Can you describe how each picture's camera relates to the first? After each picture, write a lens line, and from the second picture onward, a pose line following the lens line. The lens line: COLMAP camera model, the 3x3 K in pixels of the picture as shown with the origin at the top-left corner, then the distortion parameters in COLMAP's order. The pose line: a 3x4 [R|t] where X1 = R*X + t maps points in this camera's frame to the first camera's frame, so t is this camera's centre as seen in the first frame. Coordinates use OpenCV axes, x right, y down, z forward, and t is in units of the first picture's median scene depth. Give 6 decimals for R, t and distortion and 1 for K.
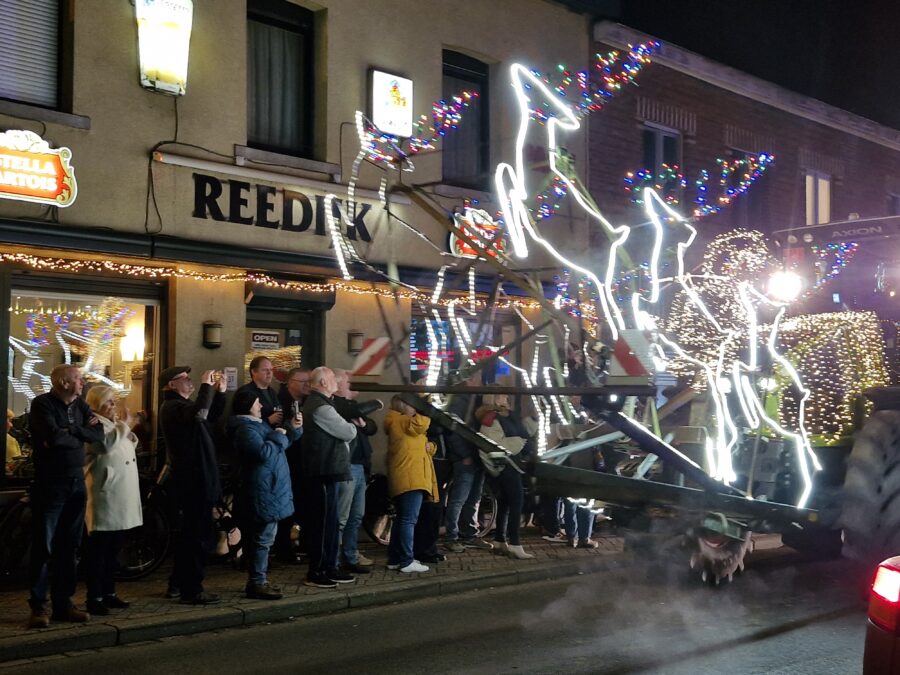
lens RADIAL K [[1146.1, 0, 450.0], [0, 1146.1, 337.5], [0, 0, 1]] dist [0.139739, -0.569977]
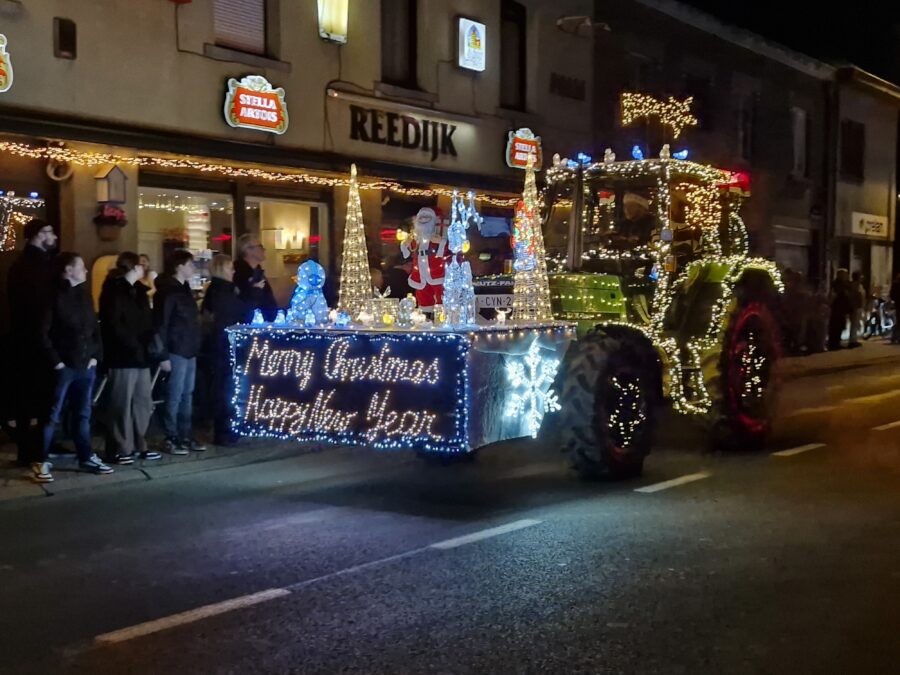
lens RADIAL K [[1146.1, 0, 450.0], [0, 1146.1, 337.5], [0, 0, 1]] dist [0.139739, -0.569977]
pose [[0.991471, -0.006050, 0.130185, -0.272136], [-0.007332, 0.994750, 0.102069, -0.014320], [-0.130119, -0.102153, 0.986222, -0.310276]]
